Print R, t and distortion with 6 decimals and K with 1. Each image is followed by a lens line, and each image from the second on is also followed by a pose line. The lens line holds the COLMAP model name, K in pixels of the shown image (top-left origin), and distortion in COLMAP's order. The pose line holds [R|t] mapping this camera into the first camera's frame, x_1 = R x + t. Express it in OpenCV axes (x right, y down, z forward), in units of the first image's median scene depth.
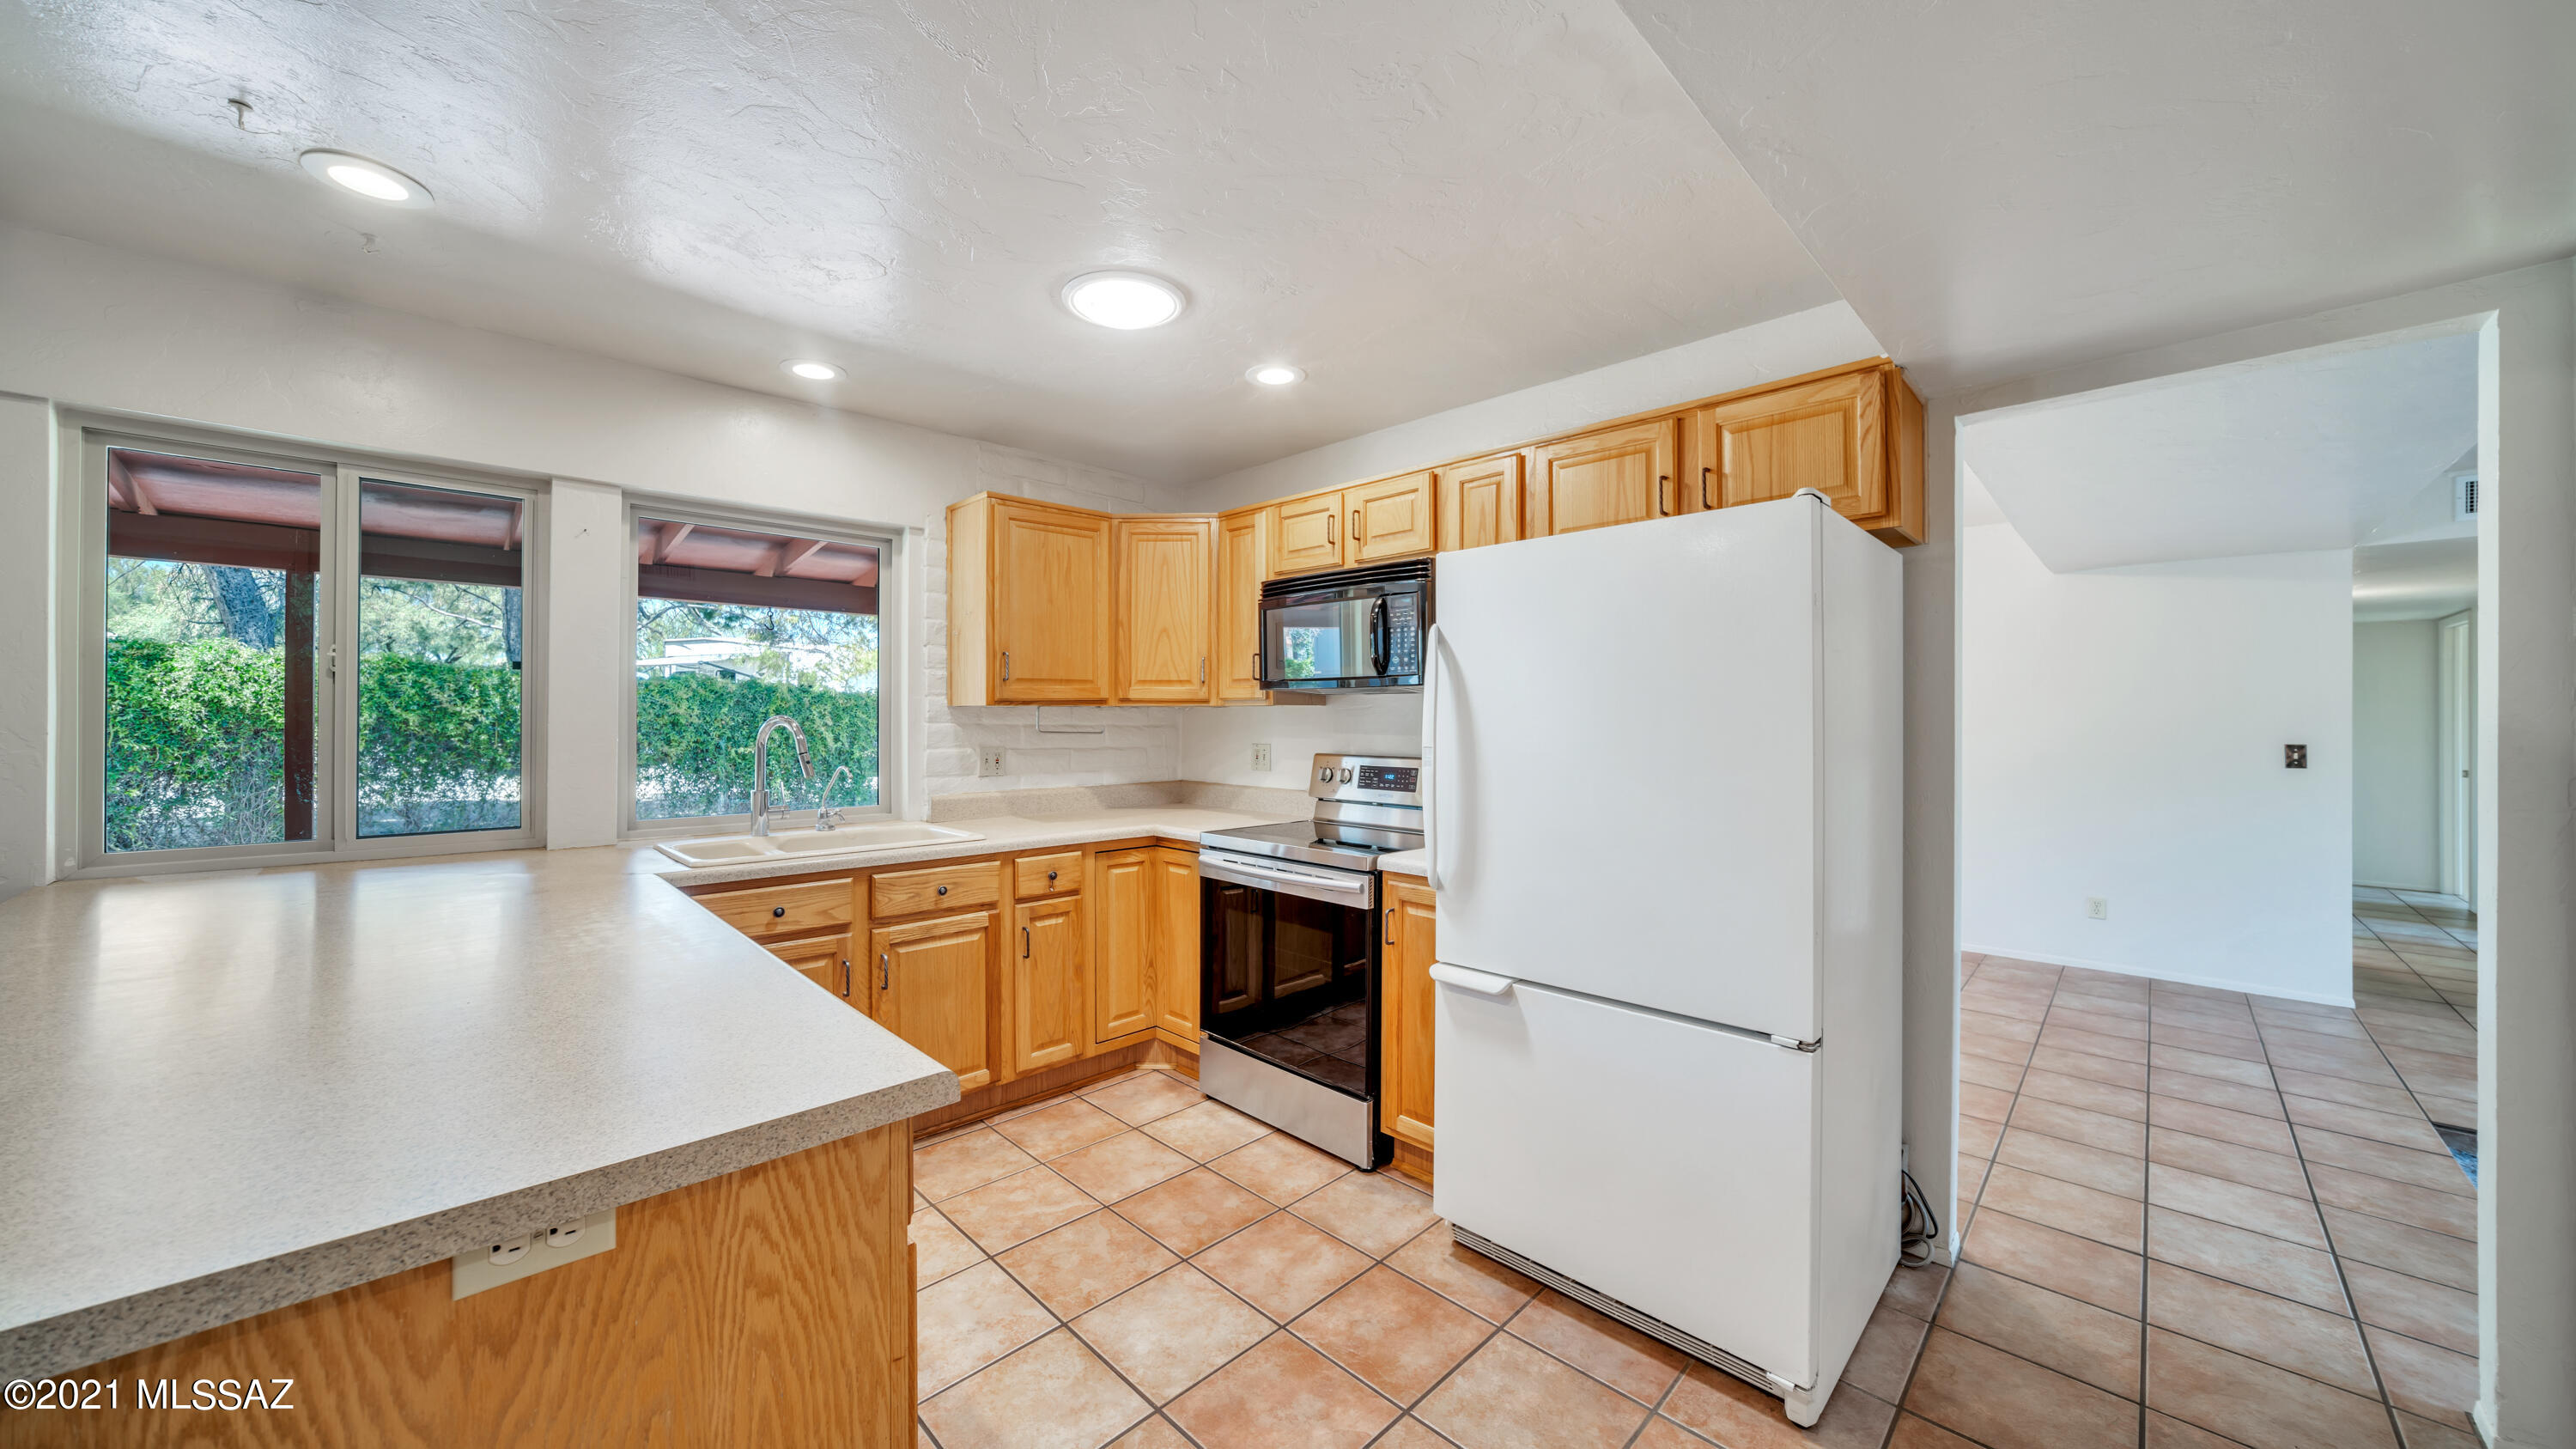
lens RADIAL K [[908.9, 0, 1283.1], [0, 908.9, 705.0], [0, 0, 1]] dist [-0.047185, 0.011277]
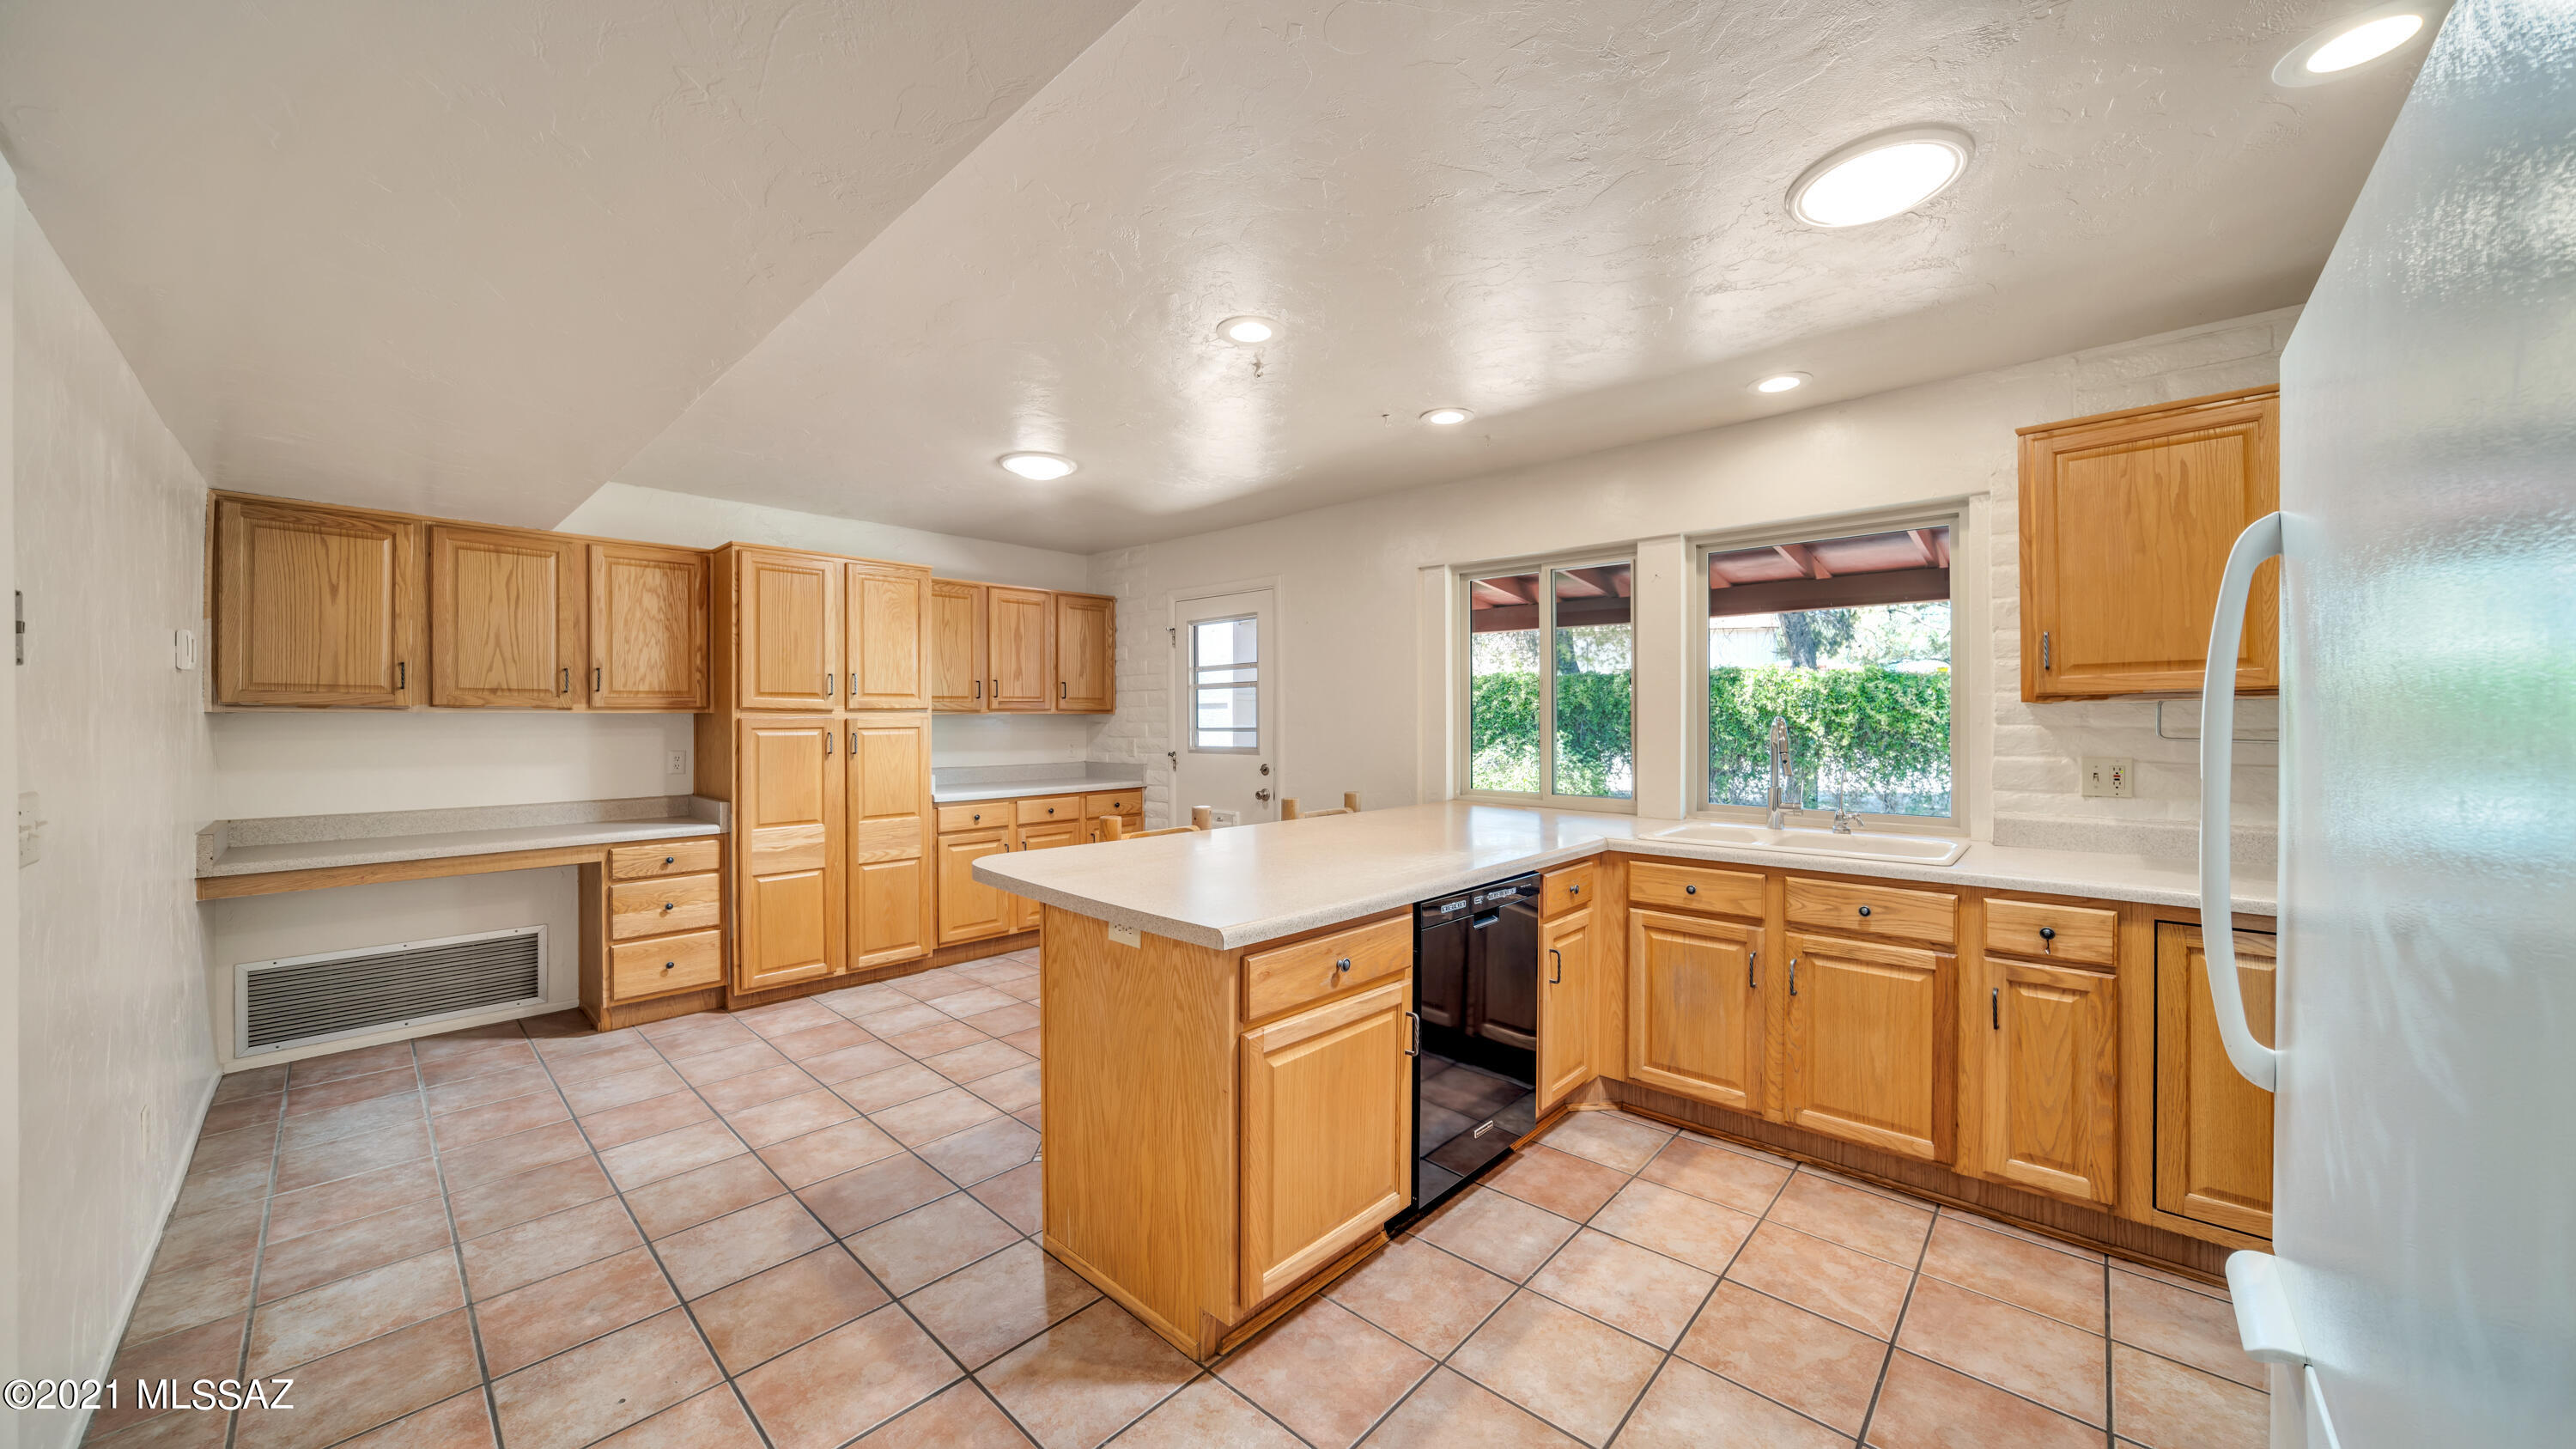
lens RADIAL K [[889.6, 0, 1279.6], [0, 889.6, 718.9], [0, 0, 1]] dist [-0.013622, -0.000070]
pose [[0.029811, 0.000208, -0.999556, 0.404985], [0.015087, 0.999886, 0.000658, 0.004383], [0.999442, -0.015100, 0.029804, 0.330771]]
